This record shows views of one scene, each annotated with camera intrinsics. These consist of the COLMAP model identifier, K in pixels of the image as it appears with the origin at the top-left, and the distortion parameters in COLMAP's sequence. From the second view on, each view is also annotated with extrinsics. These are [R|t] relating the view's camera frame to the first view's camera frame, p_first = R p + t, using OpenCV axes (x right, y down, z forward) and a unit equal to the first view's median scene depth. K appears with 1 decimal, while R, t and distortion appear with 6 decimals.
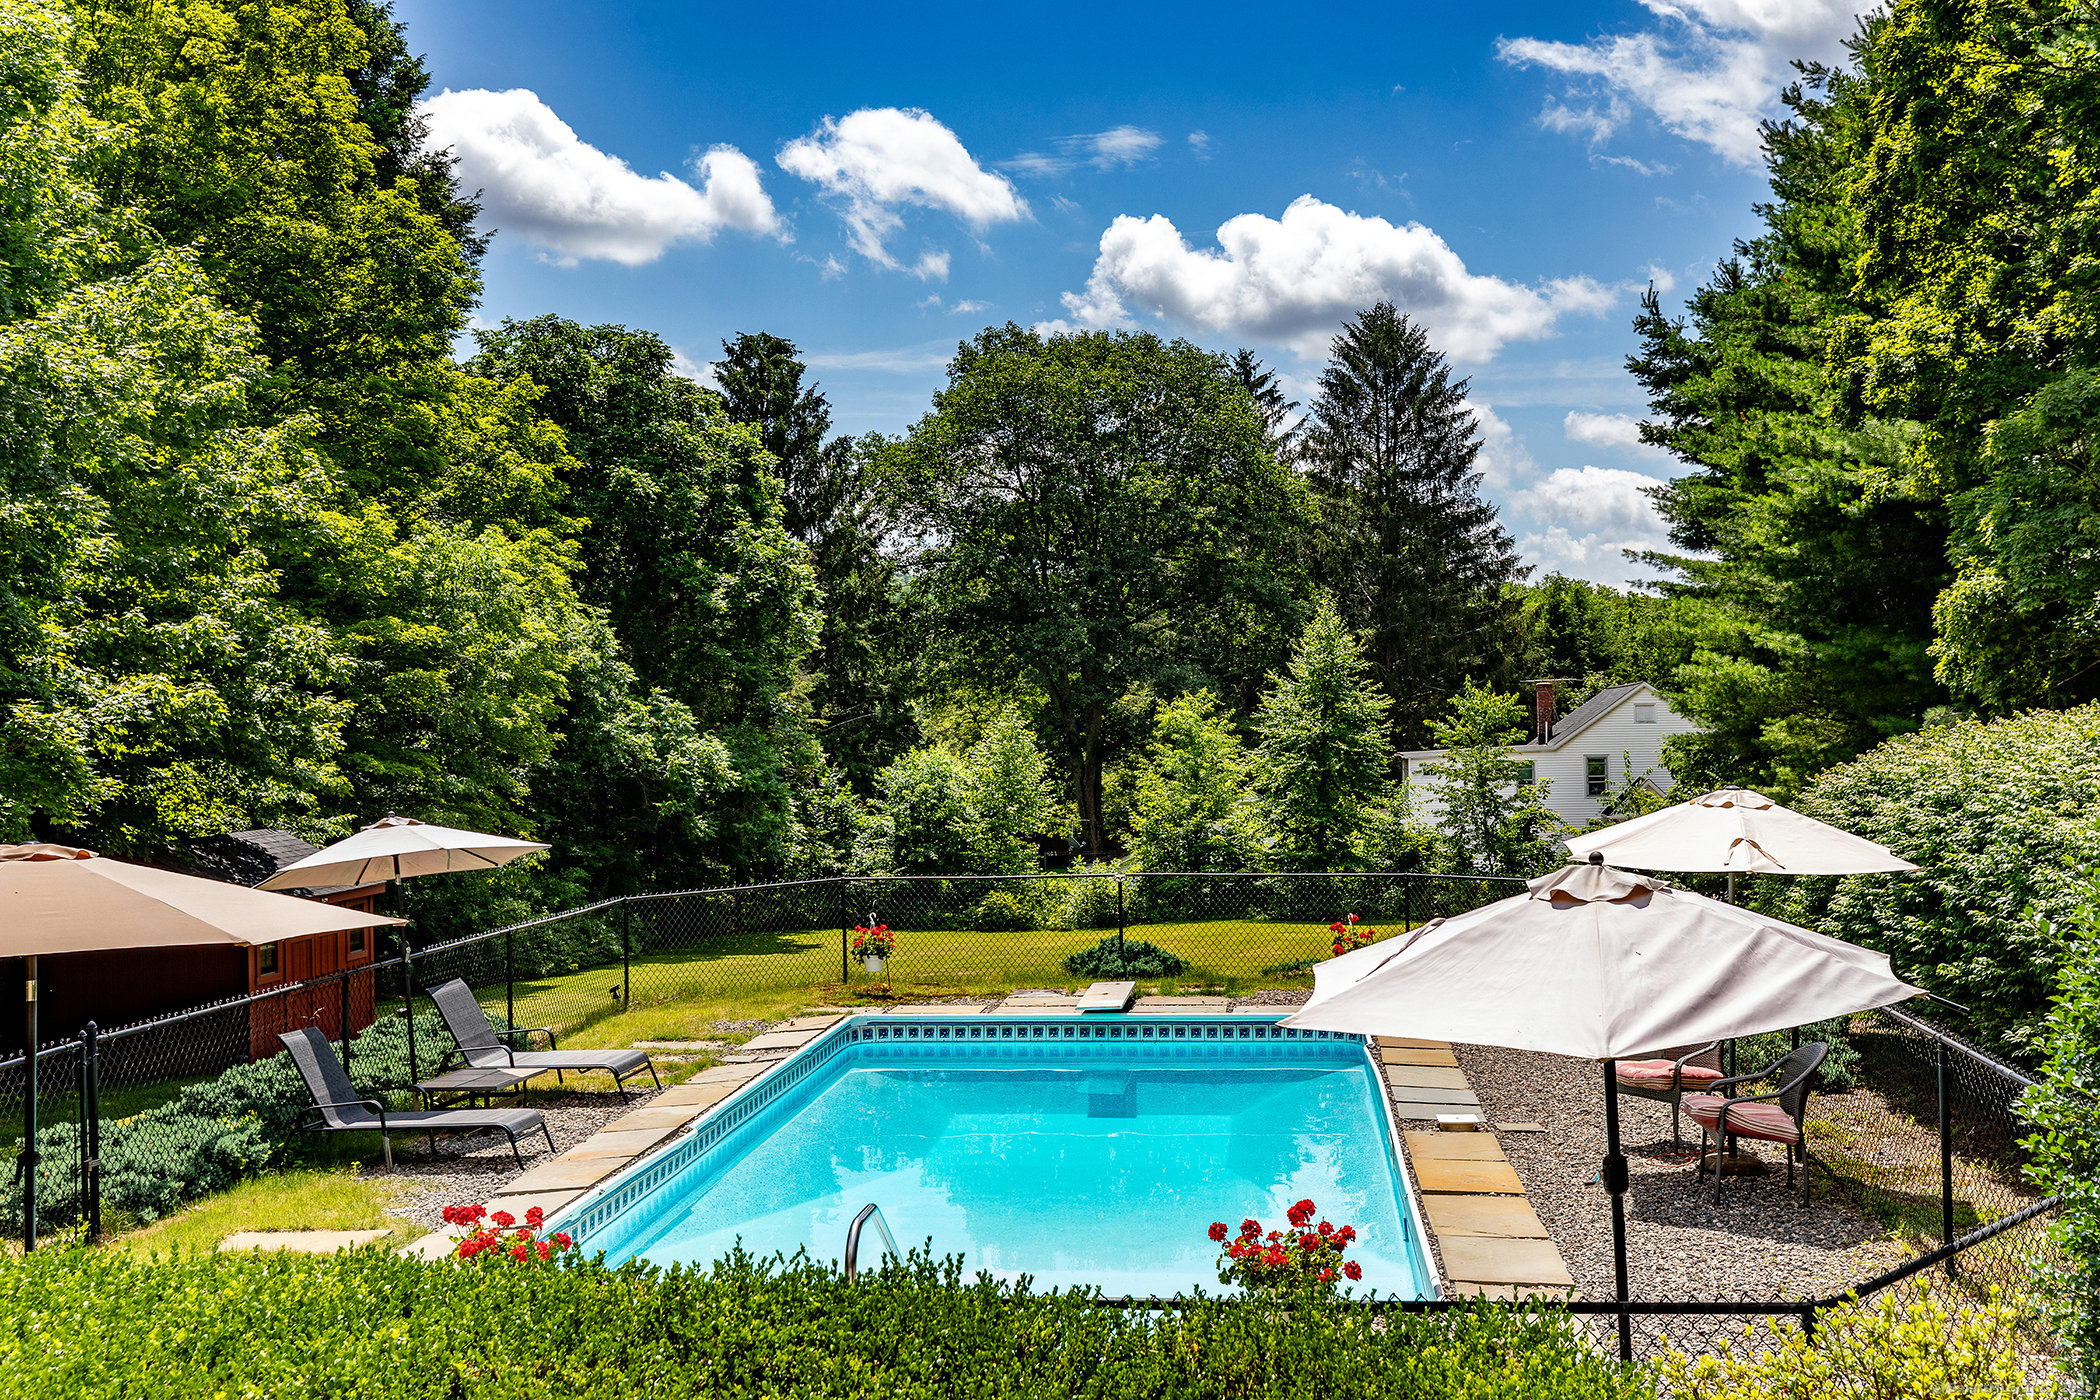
lens RADIAL K [[2091.7, 0, 1050.0], [0, 2091.7, 700.0], [0, 0, 1]] dist [-0.011475, -0.010038]
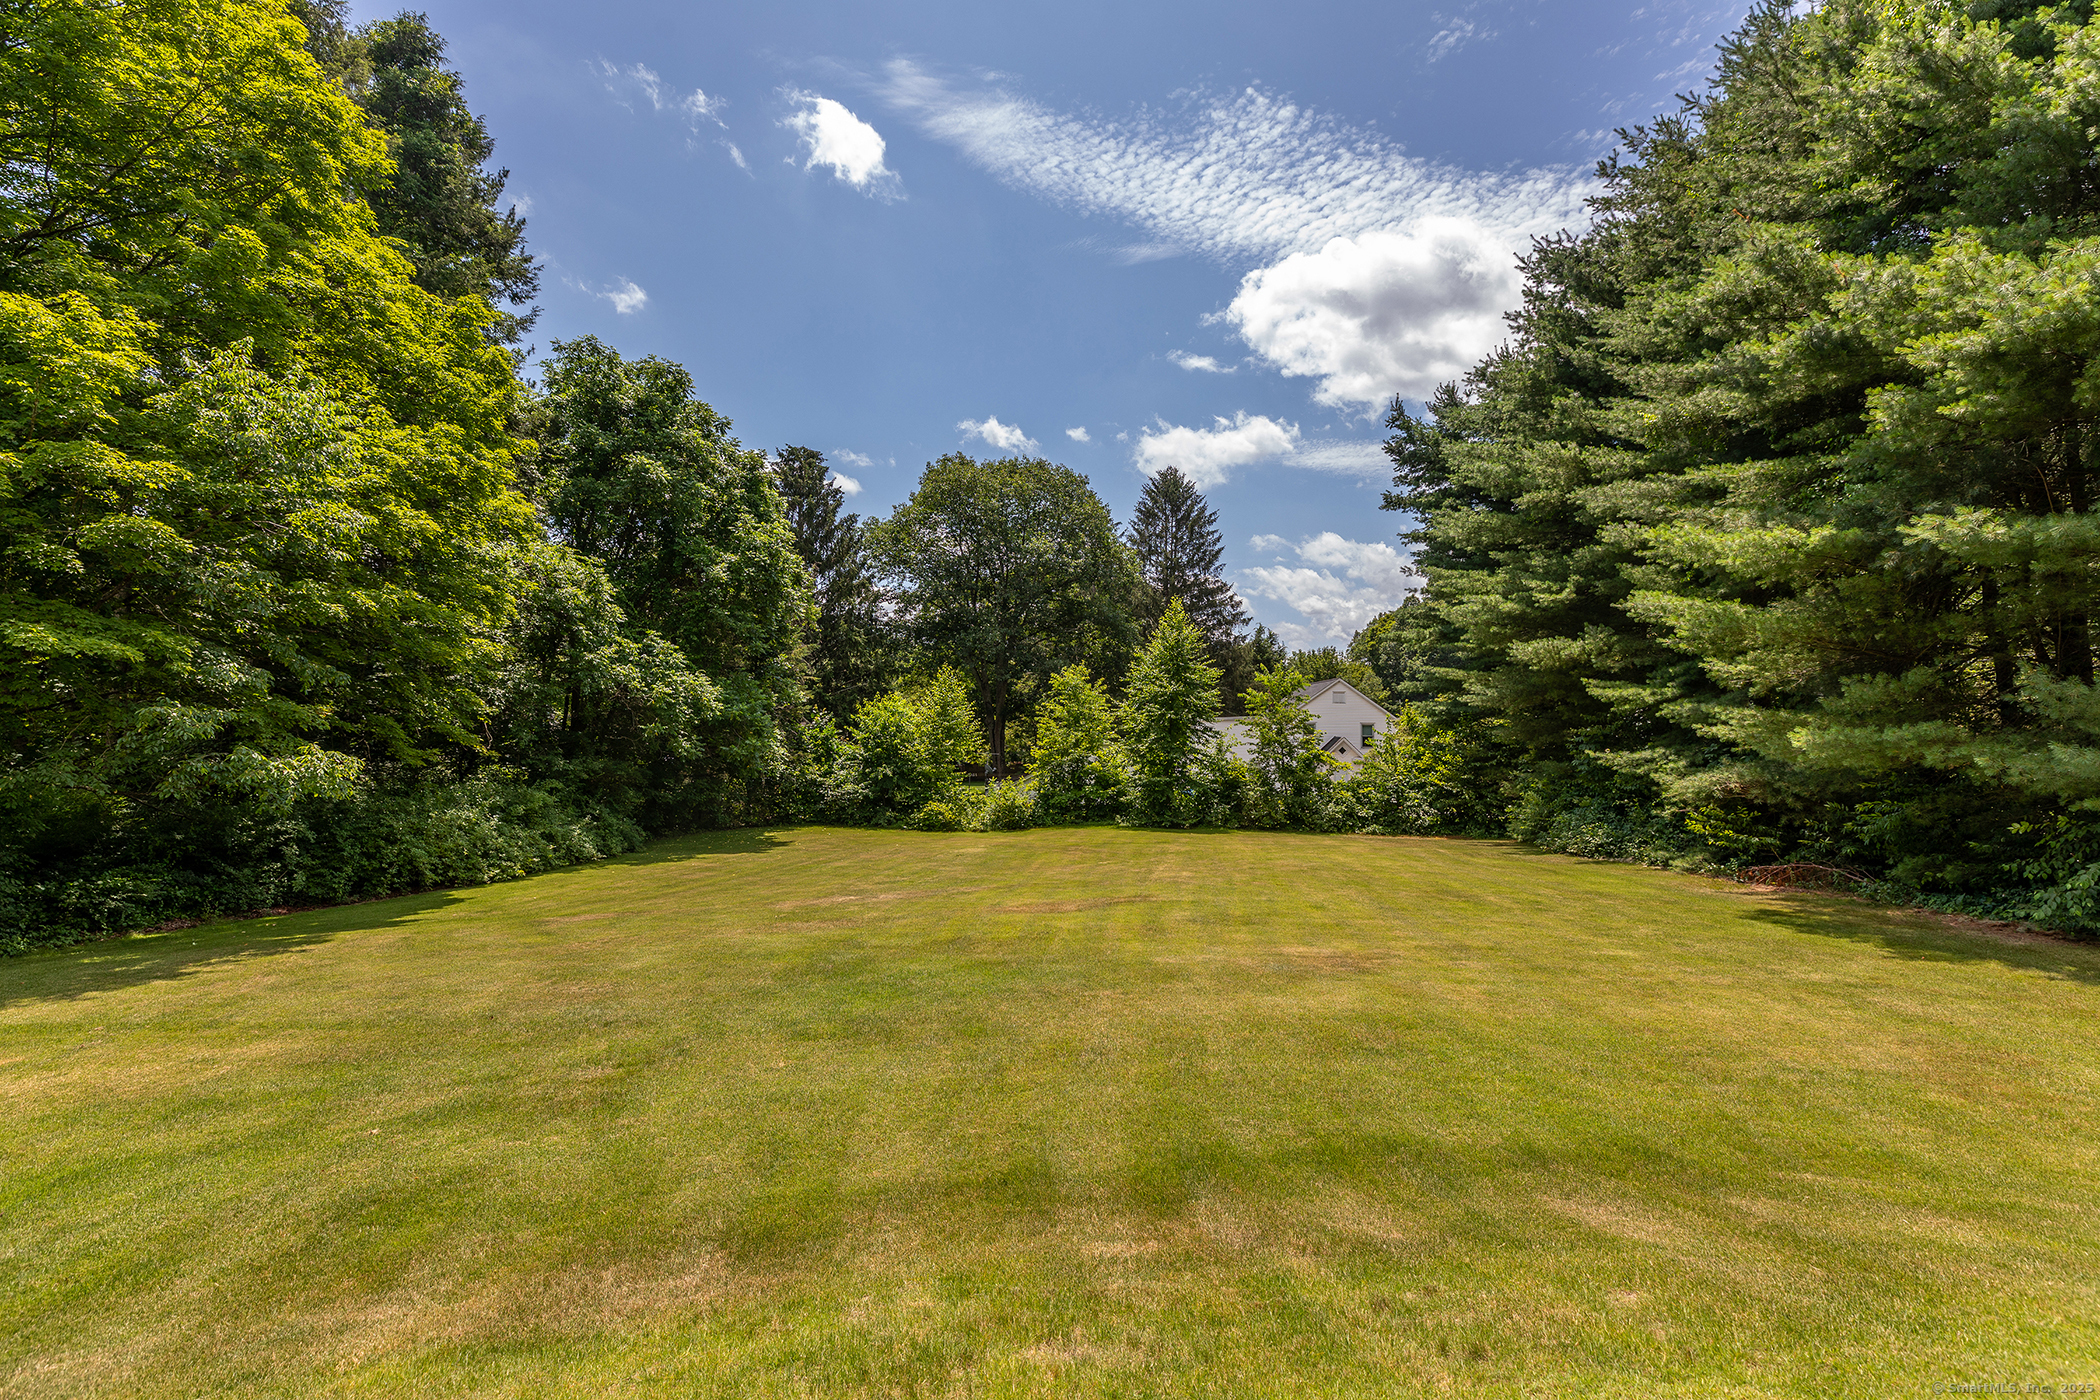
lens RADIAL K [[916.1, 0, 1074.7], [0, 916.1, 705.7], [0, 0, 1]] dist [0.001318, -0.000219]
pose [[0.993387, 0.031039, 0.110537, -0.001806], [-0.030878, 0.999518, -0.003165, 0.026741], [-0.110582, -0.000269, 0.993867, 0.378597]]
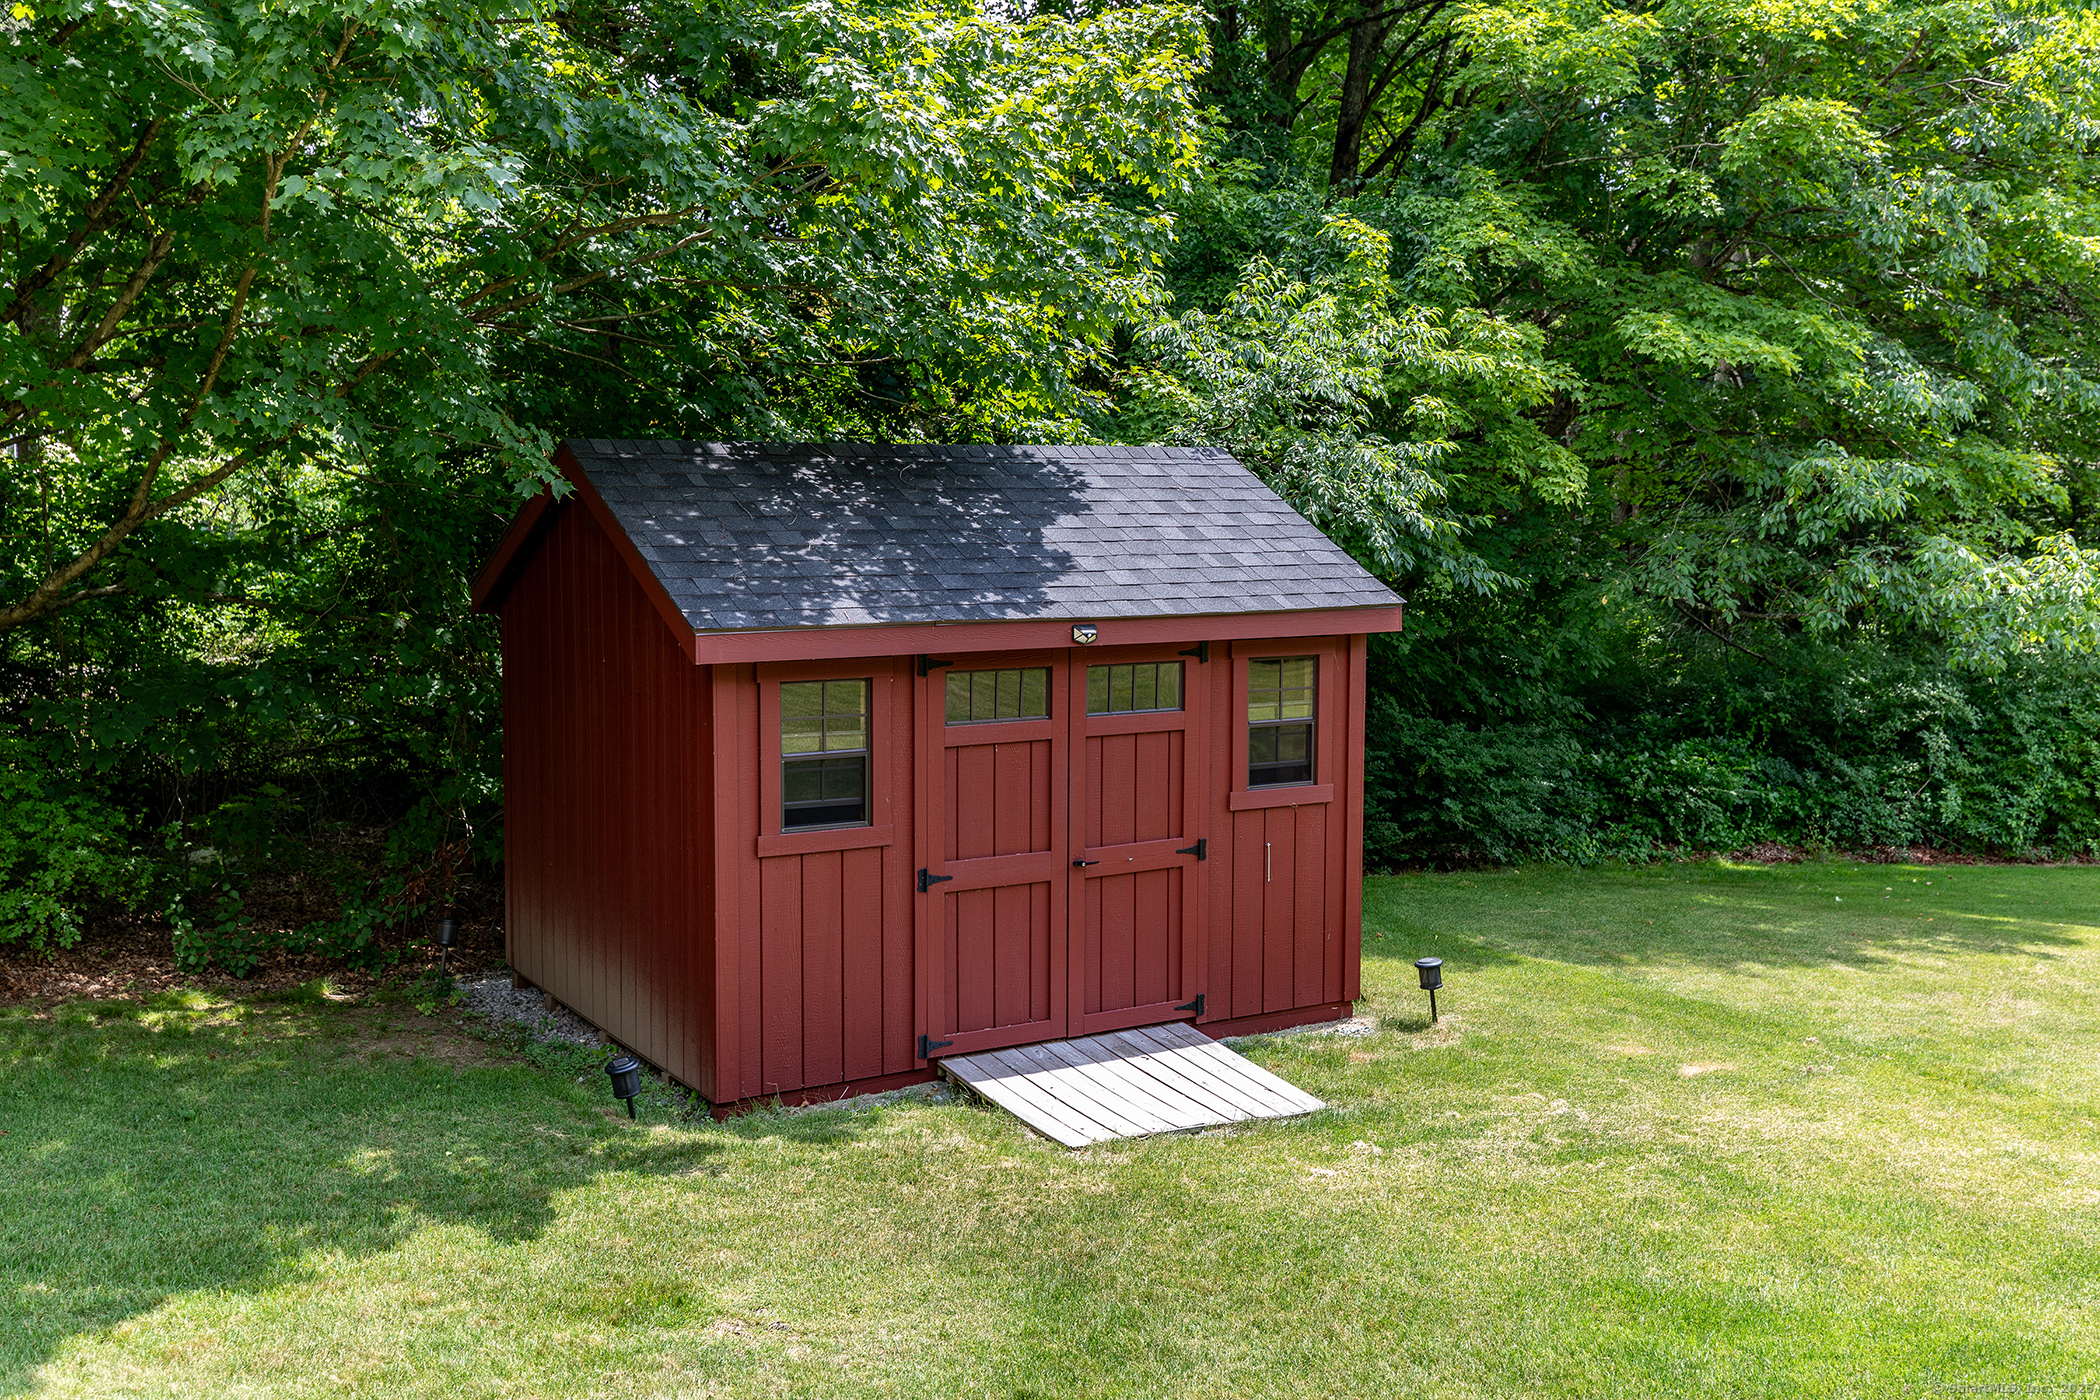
lens RADIAL K [[2091.7, 0, 1050.0], [0, 2091.7, 700.0], [0, 0, 1]] dist [-0.011475, -0.010038]
pose [[0.605418, 0.116536, -0.787330, -0.045819], [-0.012163, 0.990462, 0.137250, 0.028573], [0.795815, -0.073518, 0.601060, 0.378697]]
